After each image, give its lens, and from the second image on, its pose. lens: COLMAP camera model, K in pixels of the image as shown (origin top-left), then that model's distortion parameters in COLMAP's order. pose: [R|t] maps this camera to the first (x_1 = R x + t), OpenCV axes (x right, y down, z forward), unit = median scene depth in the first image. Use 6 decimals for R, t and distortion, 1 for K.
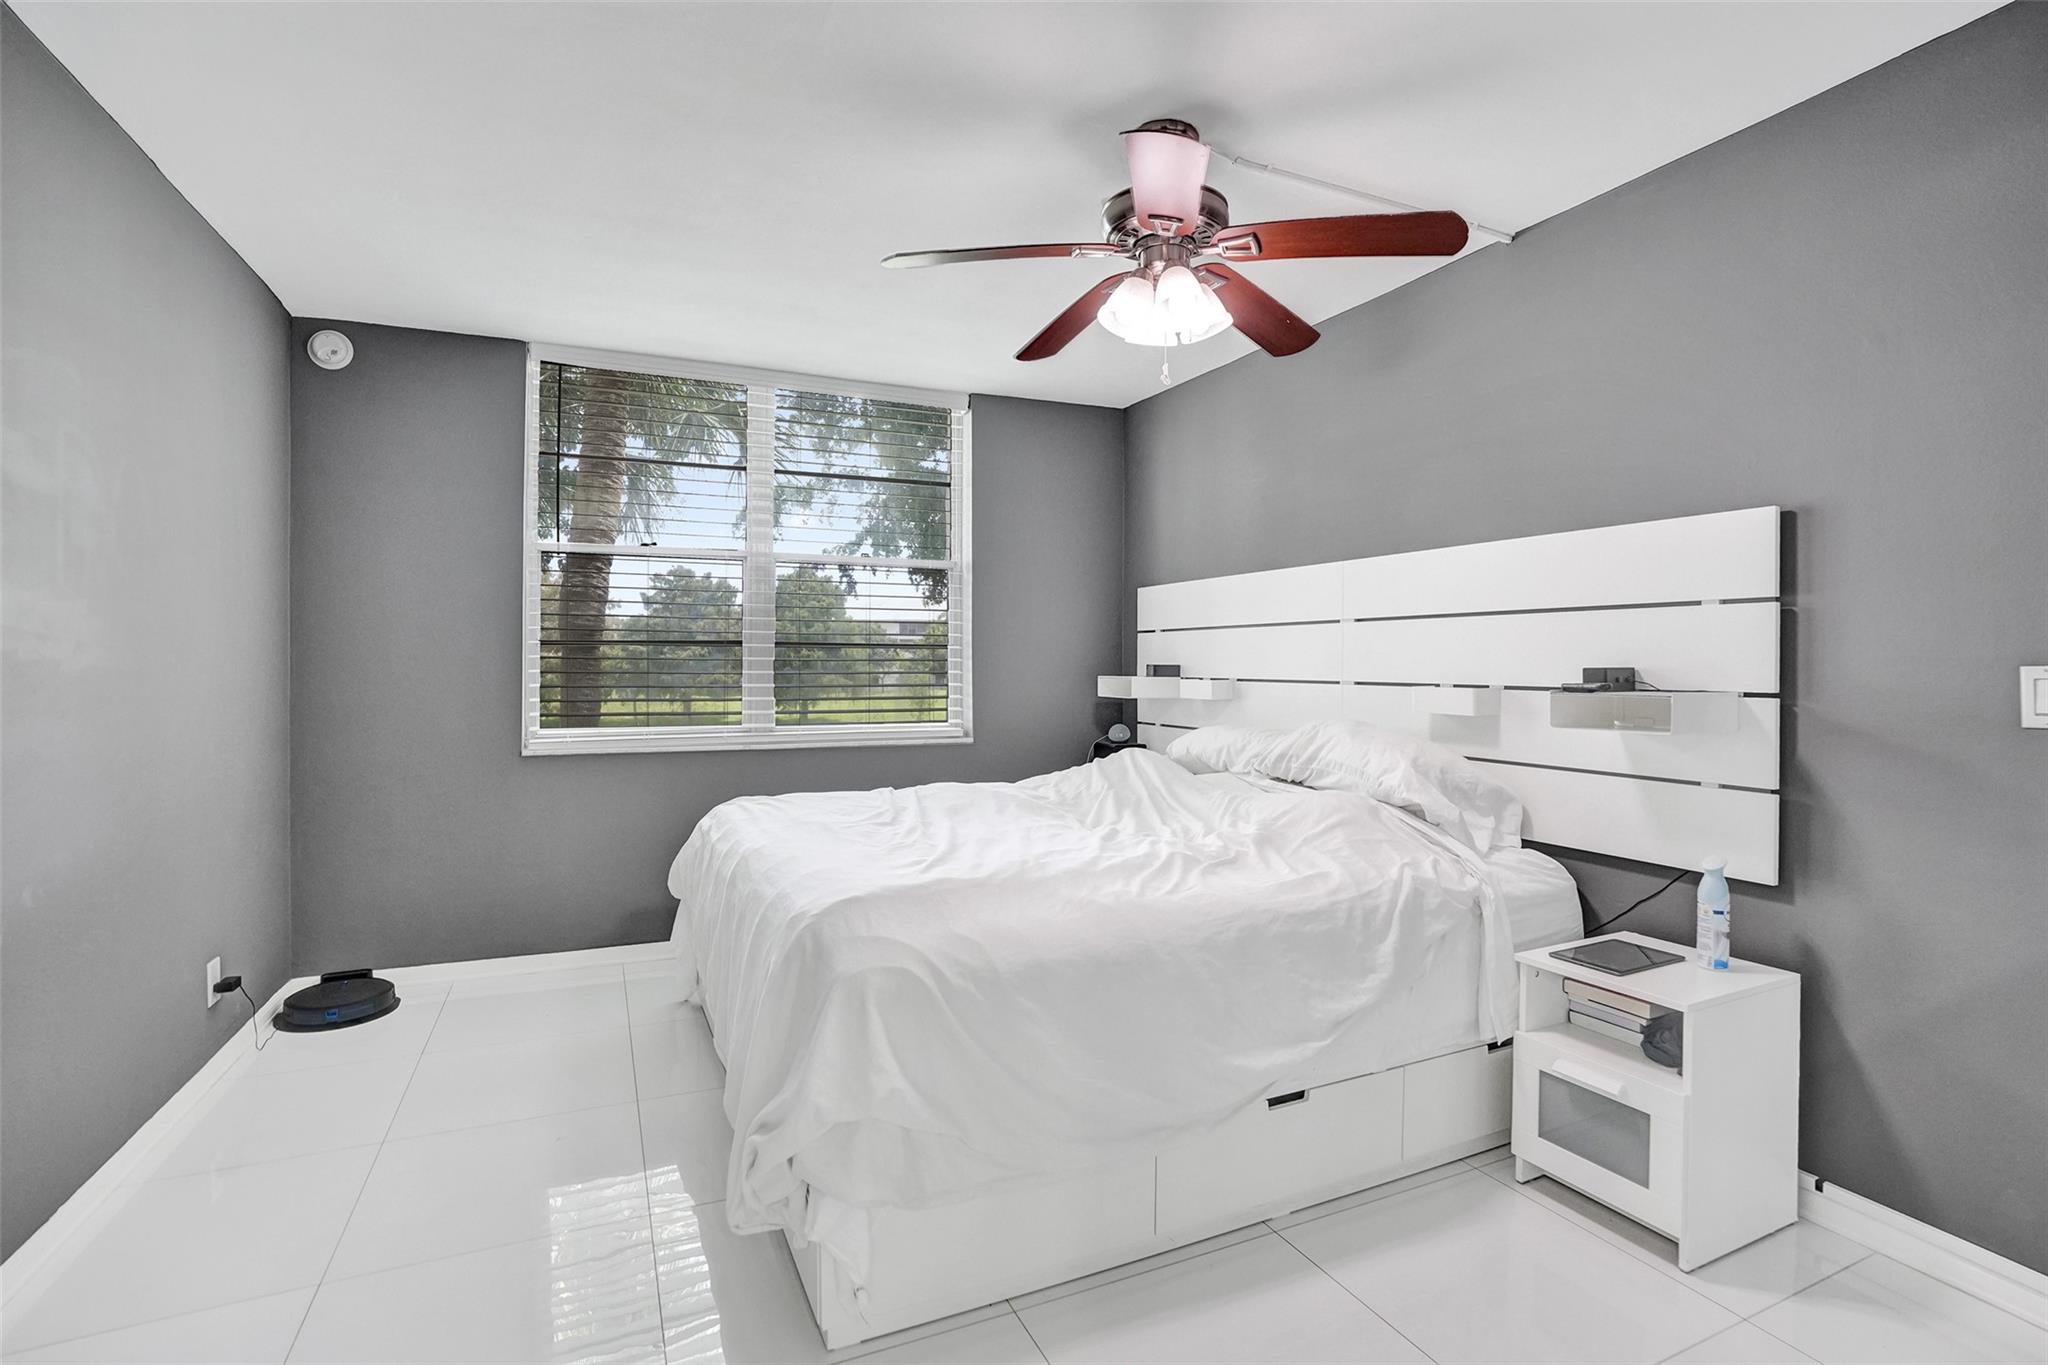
lens RADIAL K [[961.9, 0, 1024.0], [0, 961.9, 682.5], [0, 0, 1]] dist [0.017292, 0.000530]
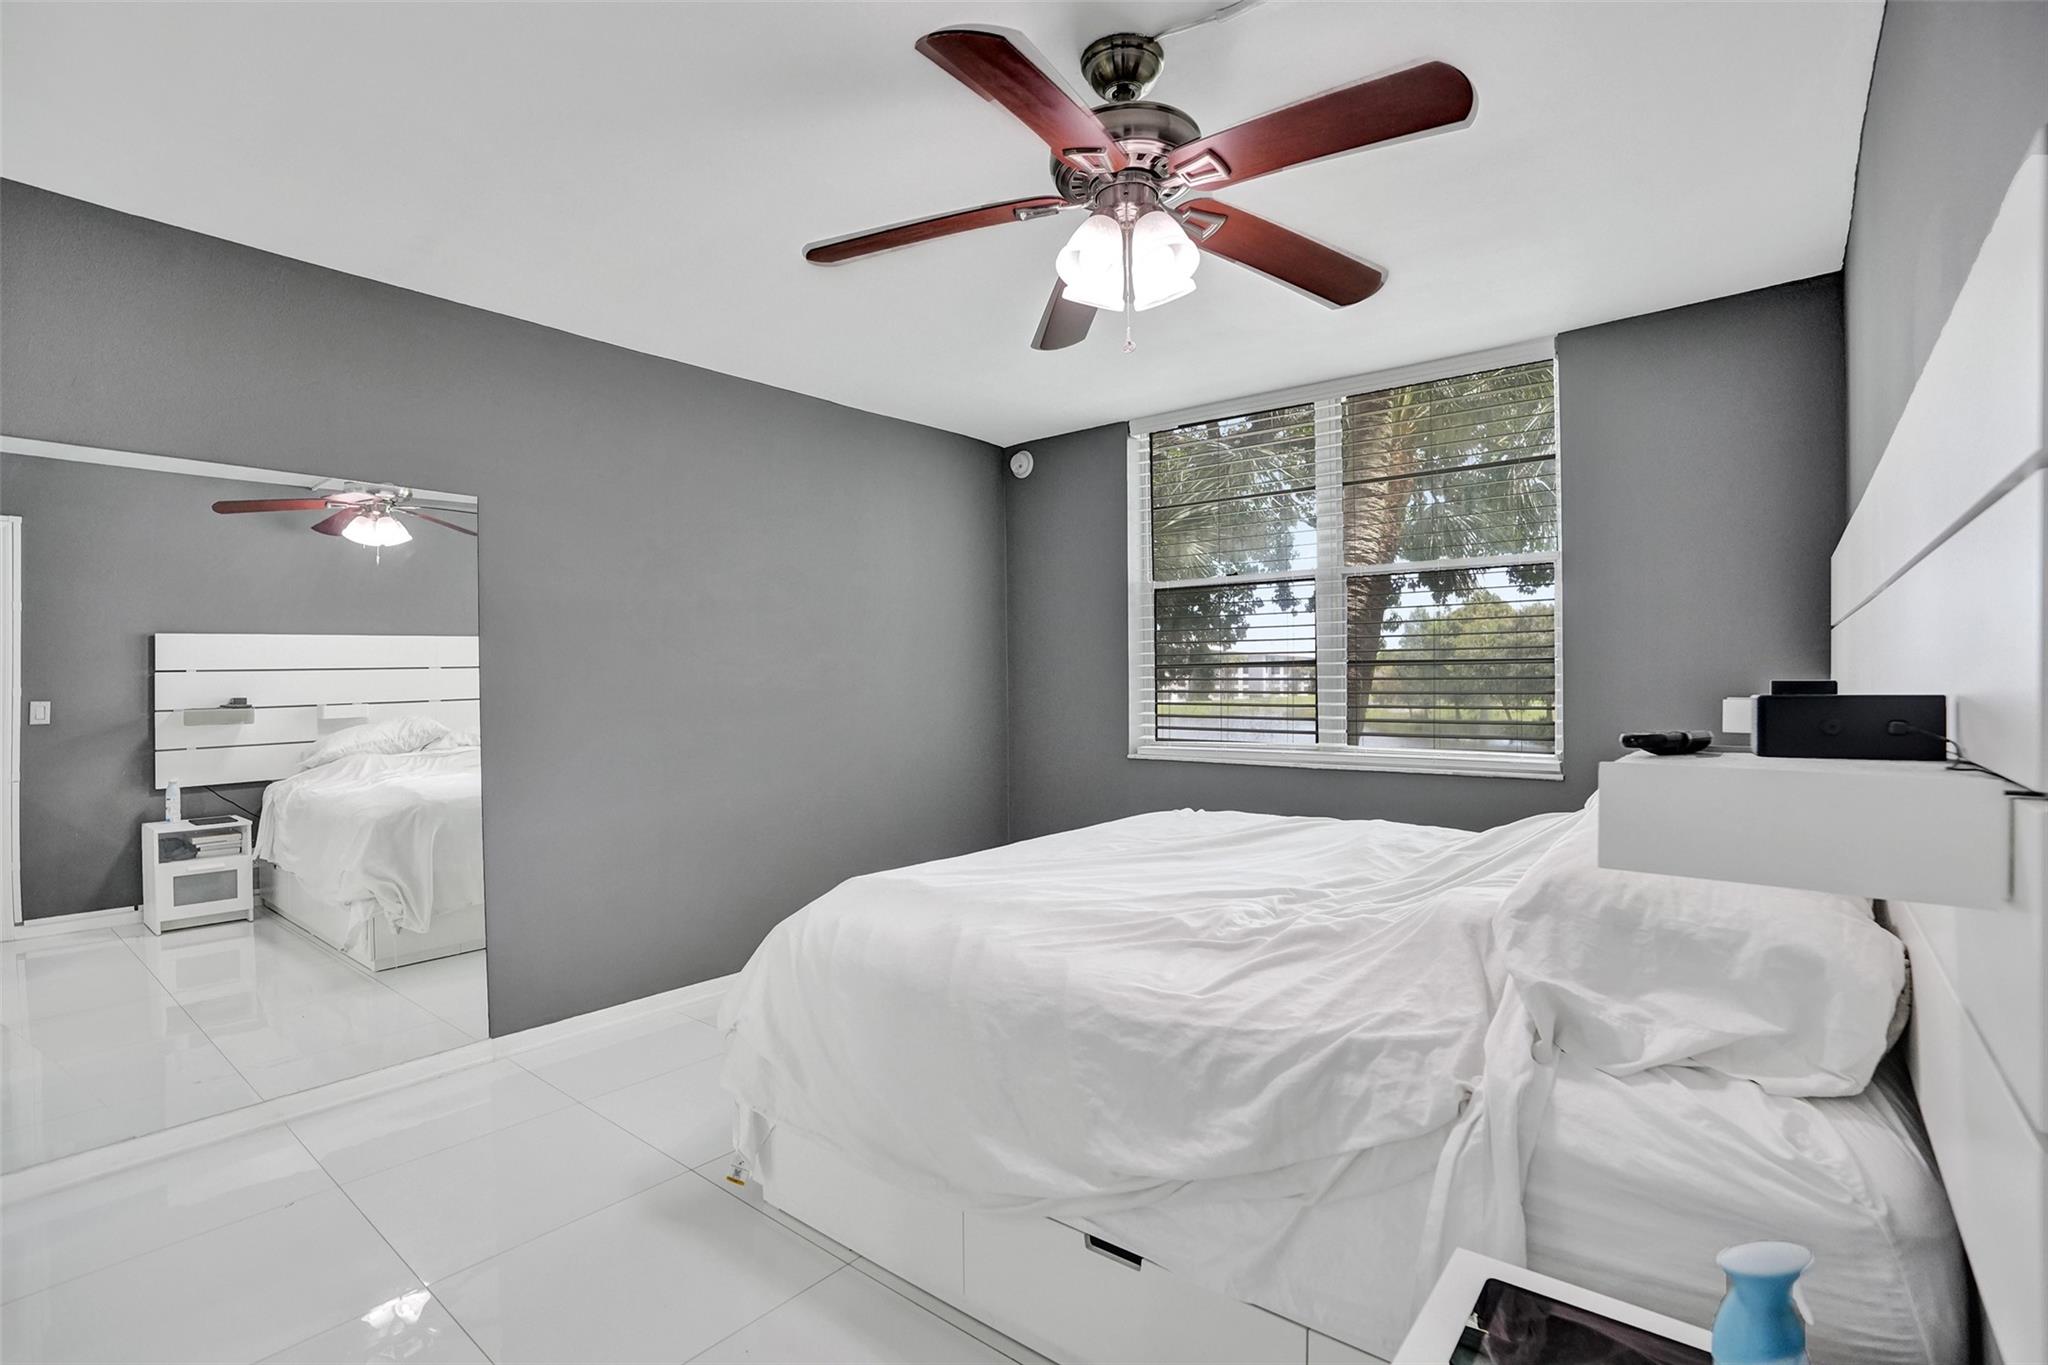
lens RADIAL K [[913.4, 0, 1024.0], [0, 913.4, 682.5], [0, 0, 1]] dist [0.013977, 0.000009]
pose [[0.442417, -0.010898, -0.896743, 0.864337], [0.003648, 0.999940, -0.010353, -0.021464], [0.896802, 0.001309, 0.442431, 0.571683]]
